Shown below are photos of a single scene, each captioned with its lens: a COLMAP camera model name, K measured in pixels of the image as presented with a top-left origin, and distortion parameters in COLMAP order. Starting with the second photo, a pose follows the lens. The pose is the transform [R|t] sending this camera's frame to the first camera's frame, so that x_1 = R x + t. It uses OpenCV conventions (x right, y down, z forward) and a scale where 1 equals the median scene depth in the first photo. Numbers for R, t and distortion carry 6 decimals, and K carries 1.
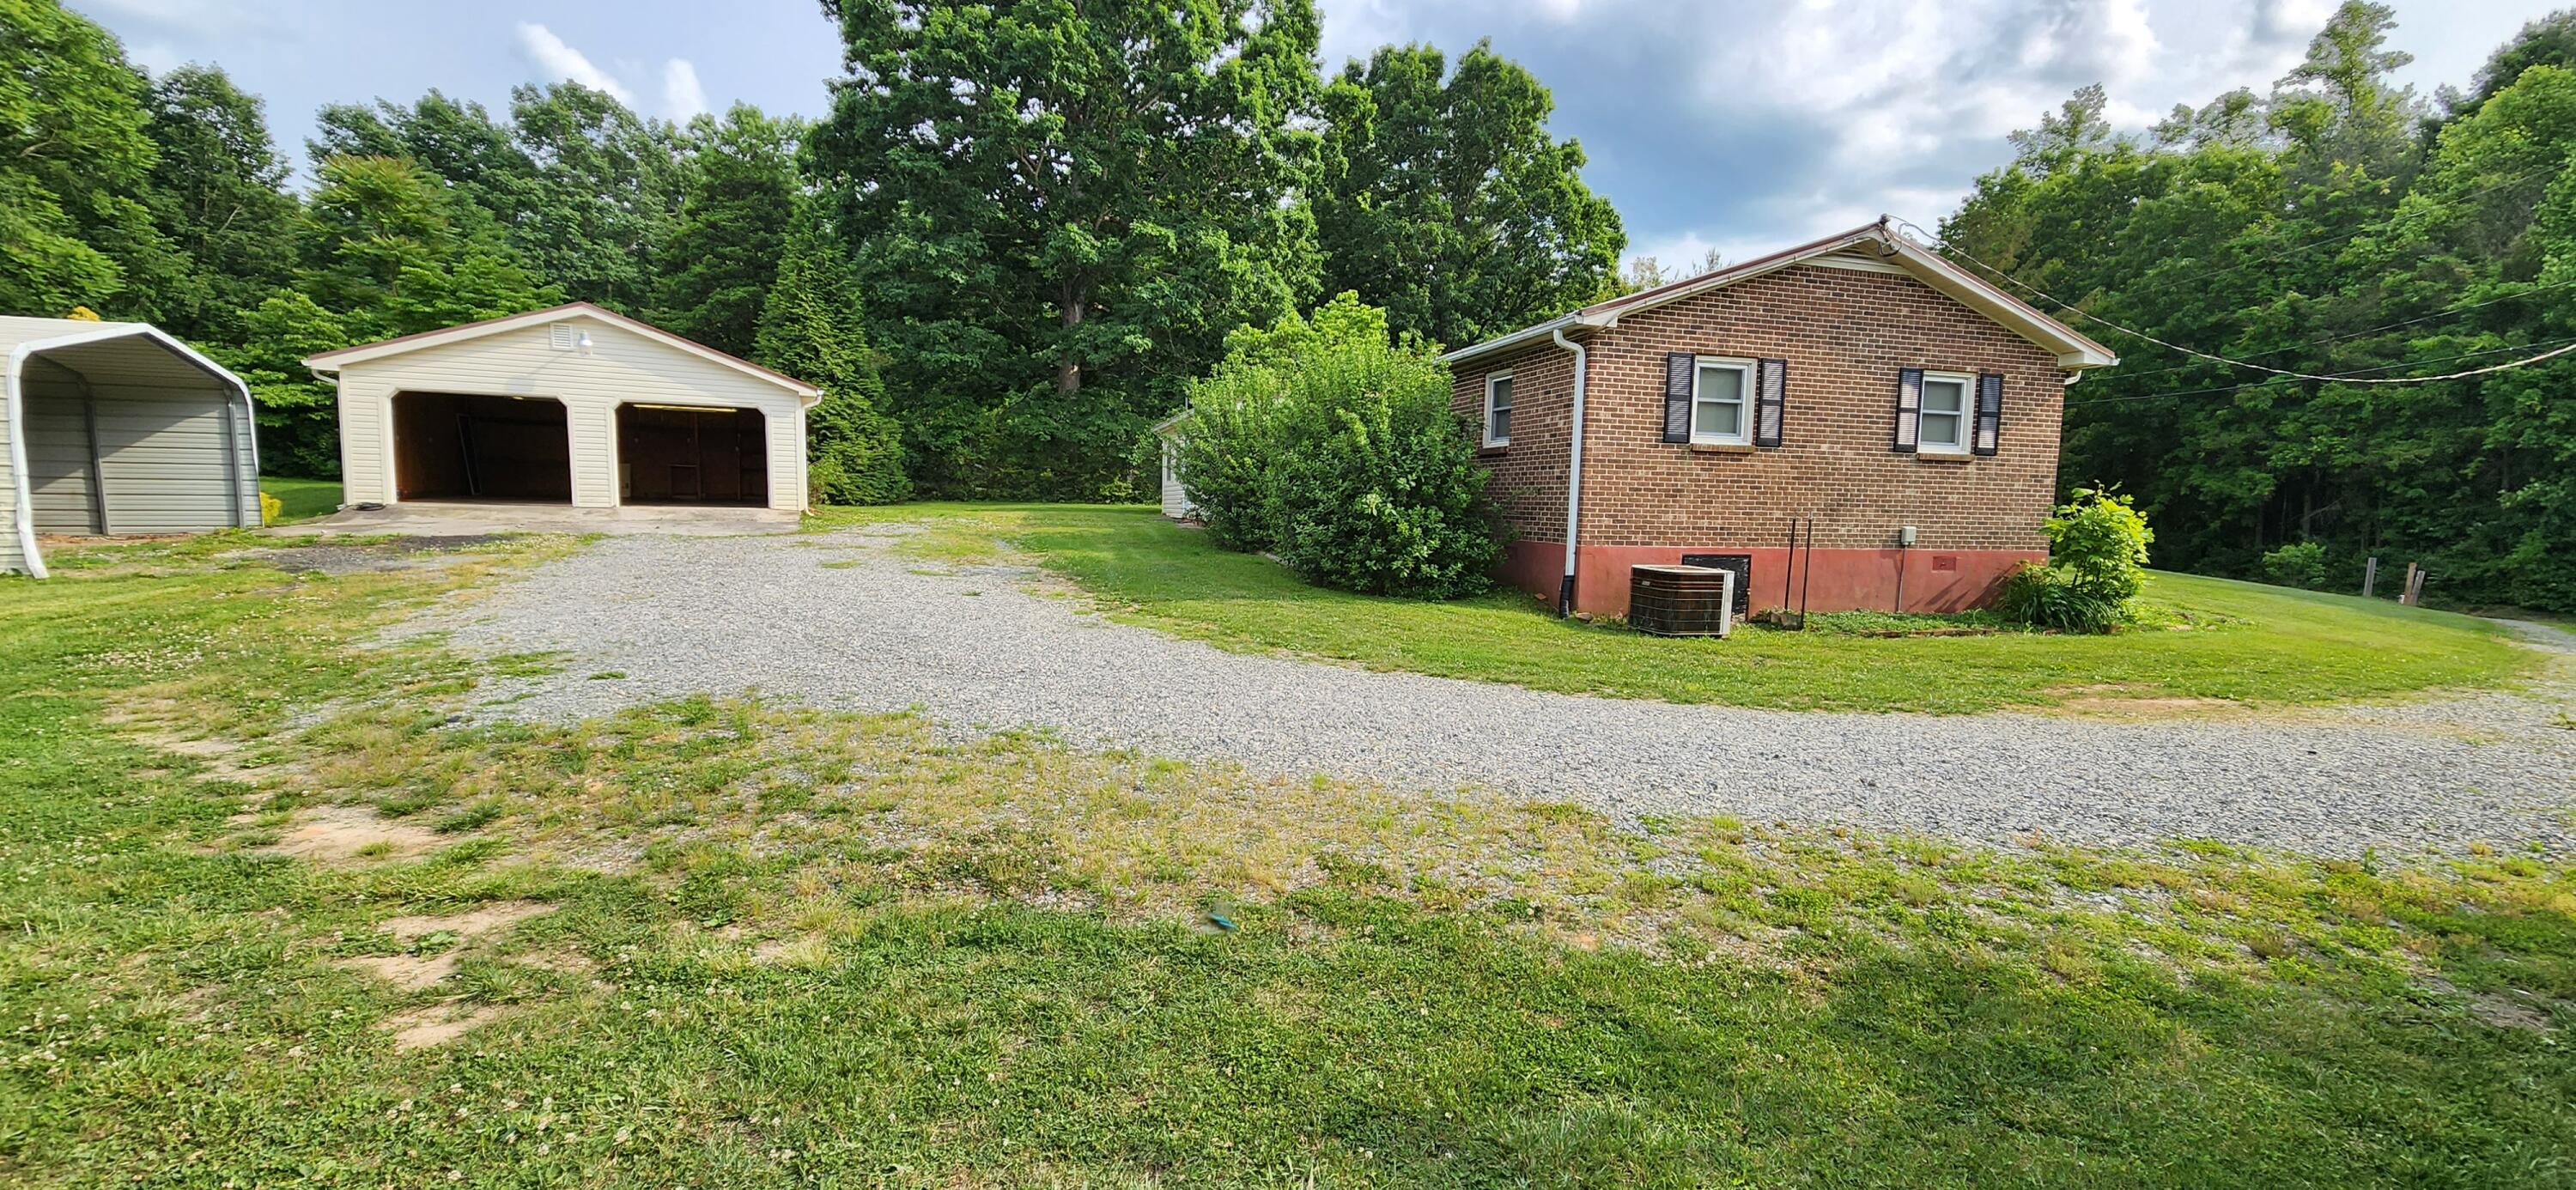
lens RADIAL K [[1052.8, 0, 1292.0], [0, 1052.8, 612.0], [0, 0, 1]] dist [0.003625, -0.000995]
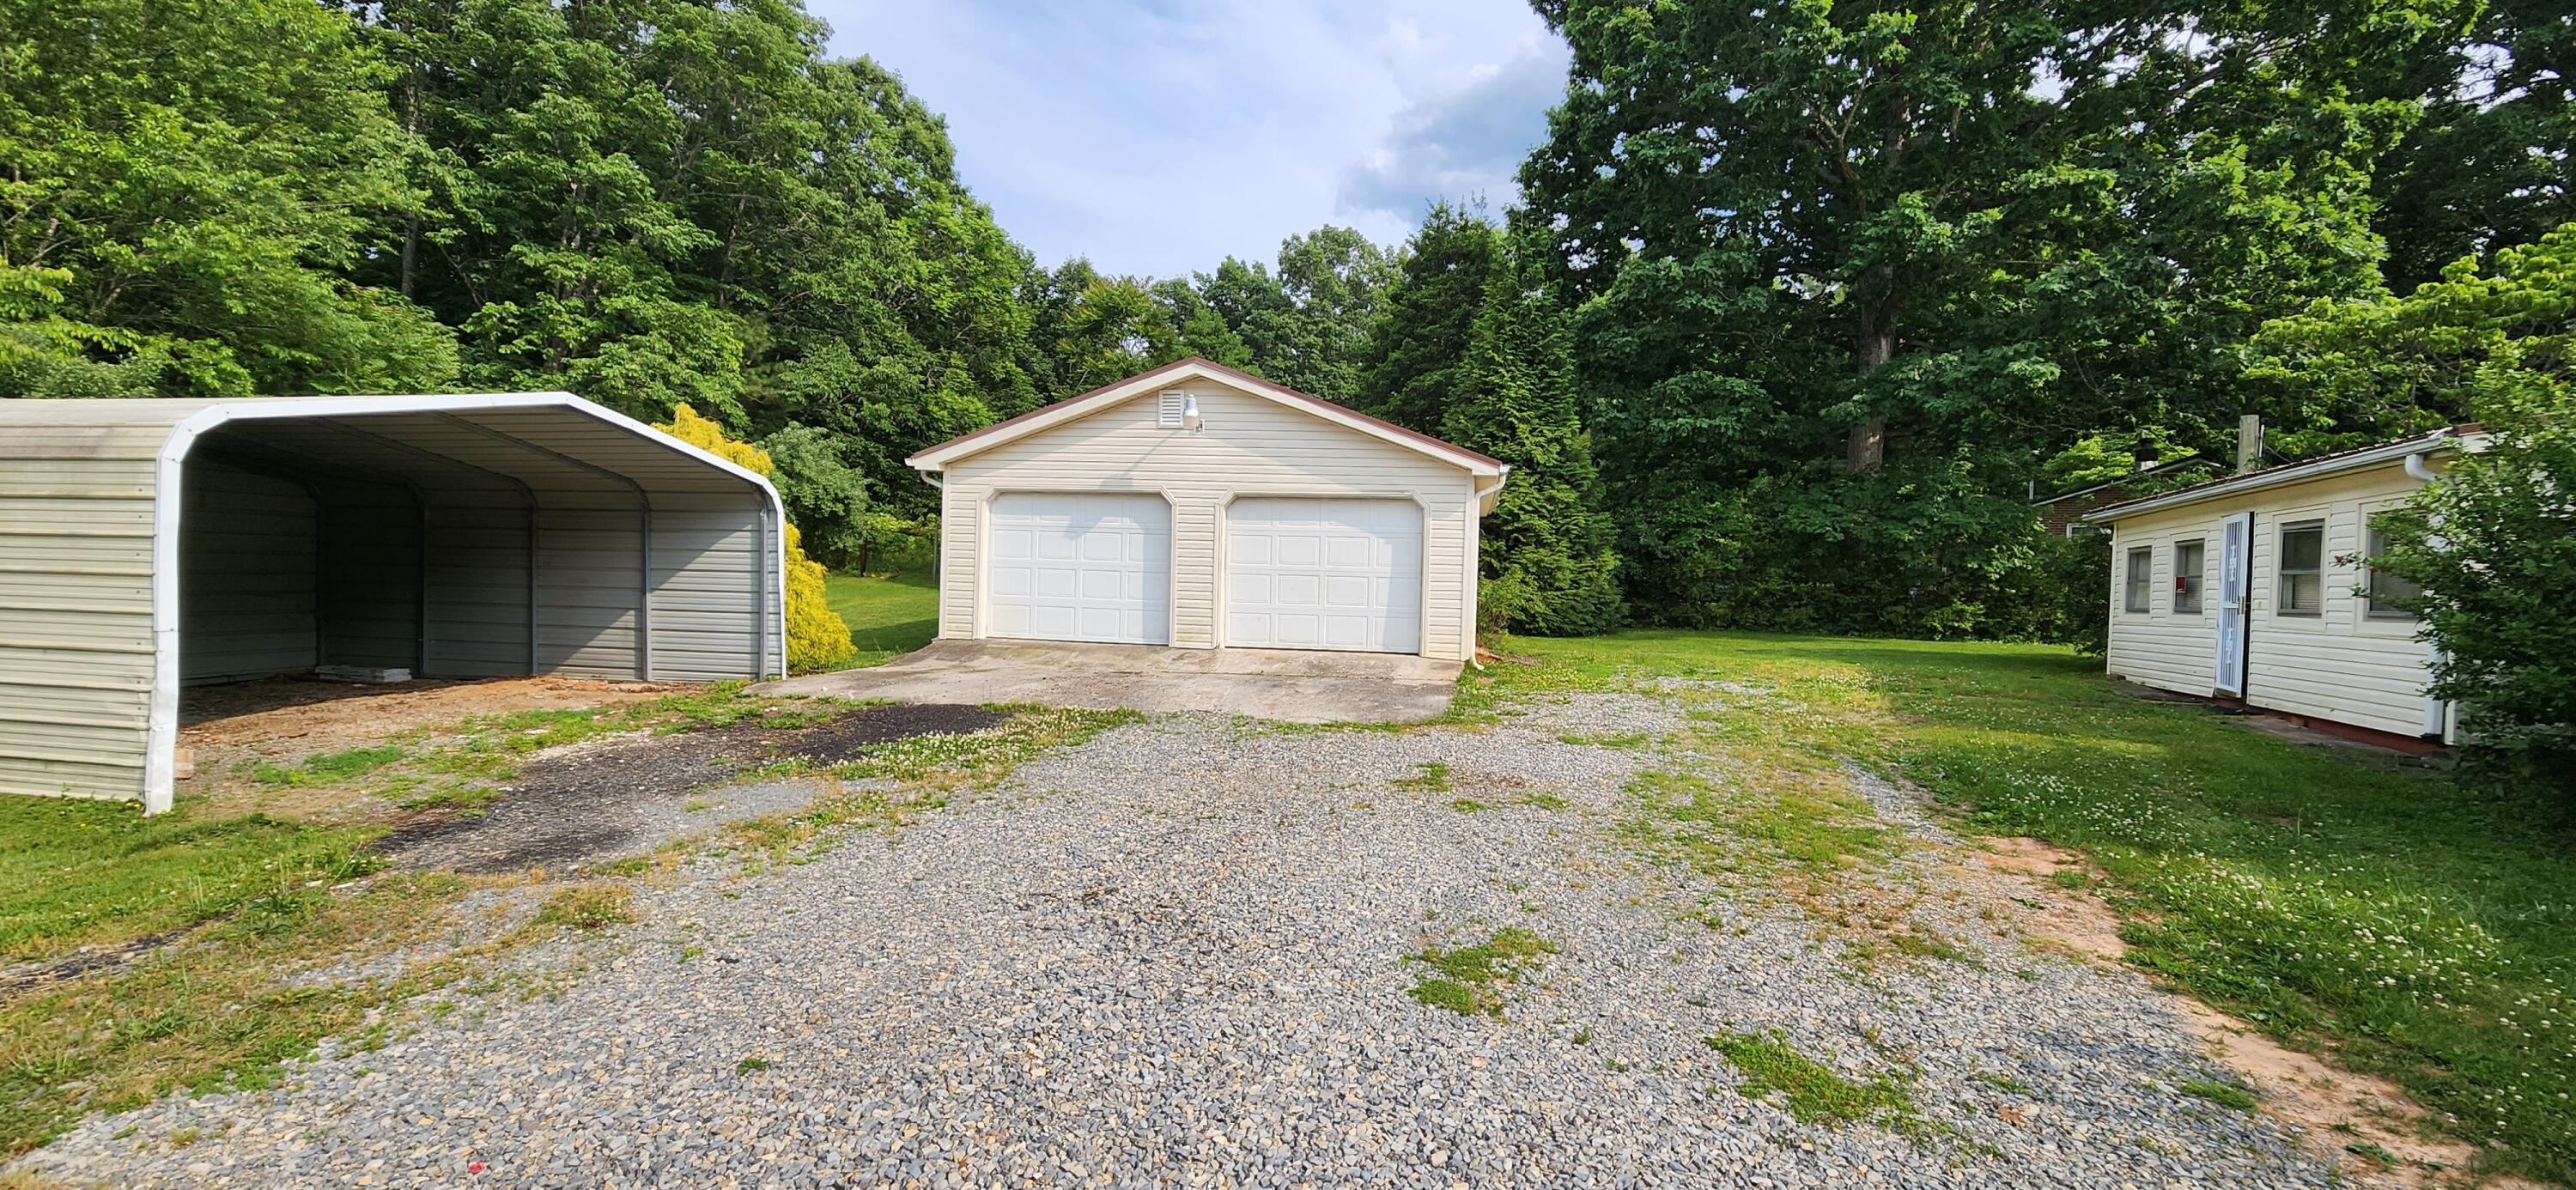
lens RADIAL K [[1052.8, 0, 1293.8], [0, 1052.8, 602.4], [0, 0, 1]] dist [0.003625, -0.000995]
pose [[0.807093, 0.016009, -0.590207, -0.124615], [-0.078445, 0.993678, -0.080318, -0.049392], [0.585190, 0.111123, 0.803246, 0.301260]]
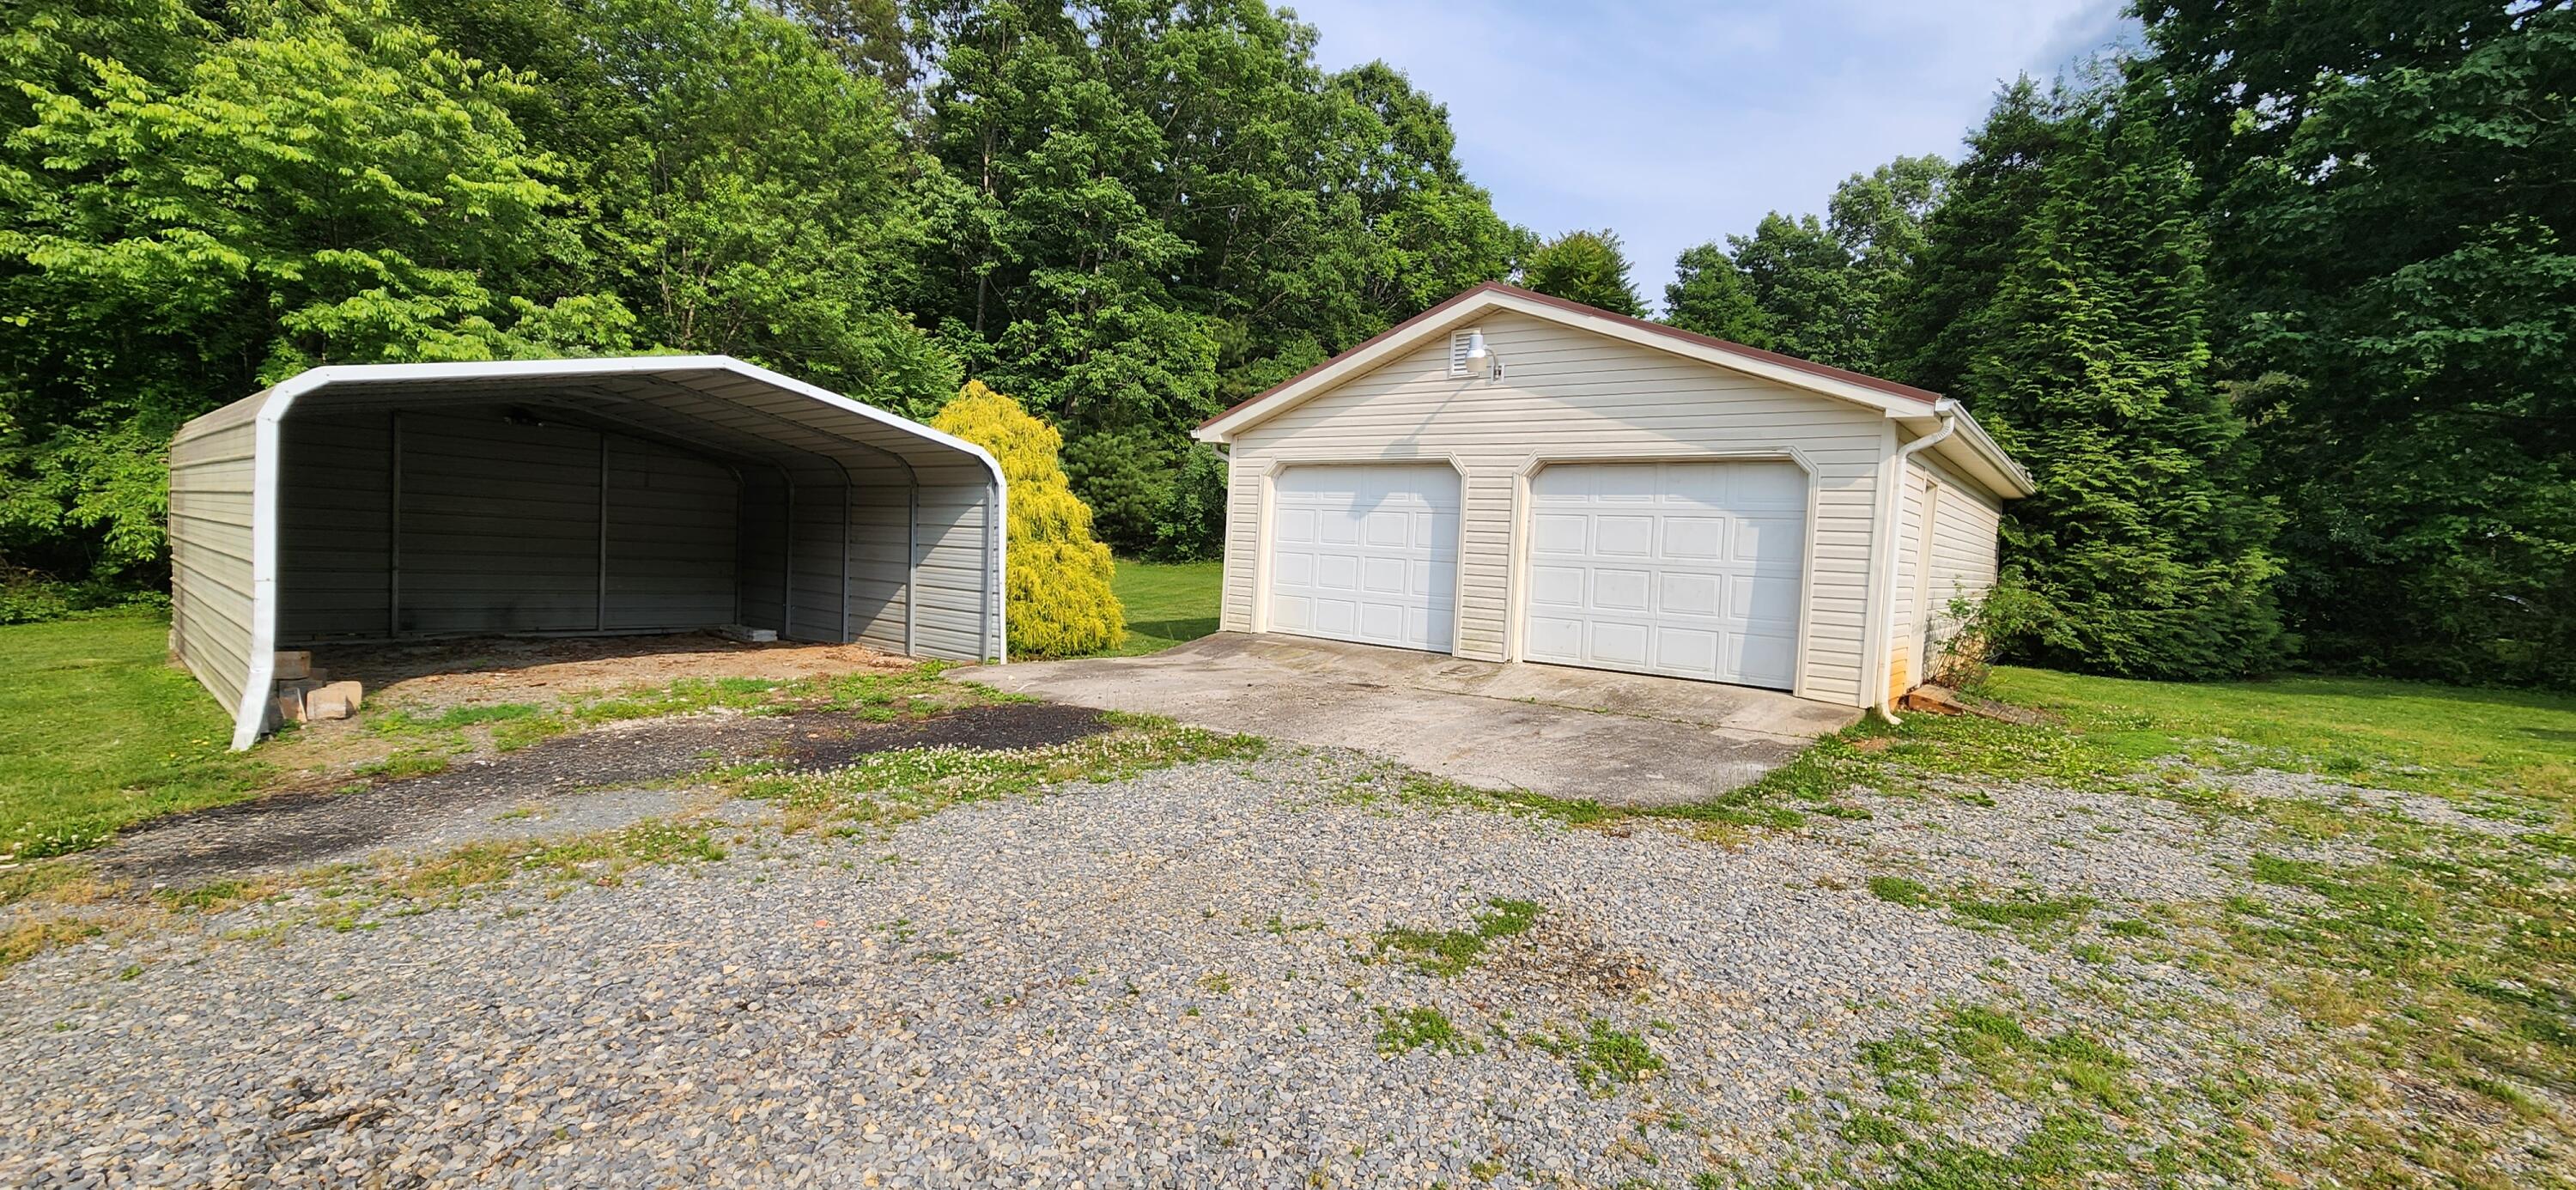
lens RADIAL K [[1052.8, 0, 1288.1], [0, 1052.8, 602.4], [0, 0, 1]] dist [0.003625, -0.000995]
pose [[0.416095, 0.044519, -0.908231, -0.133672], [-0.147921, 0.988811, -0.019300, -0.064945], [0.897209, 0.142377, 0.418025, 0.429868]]
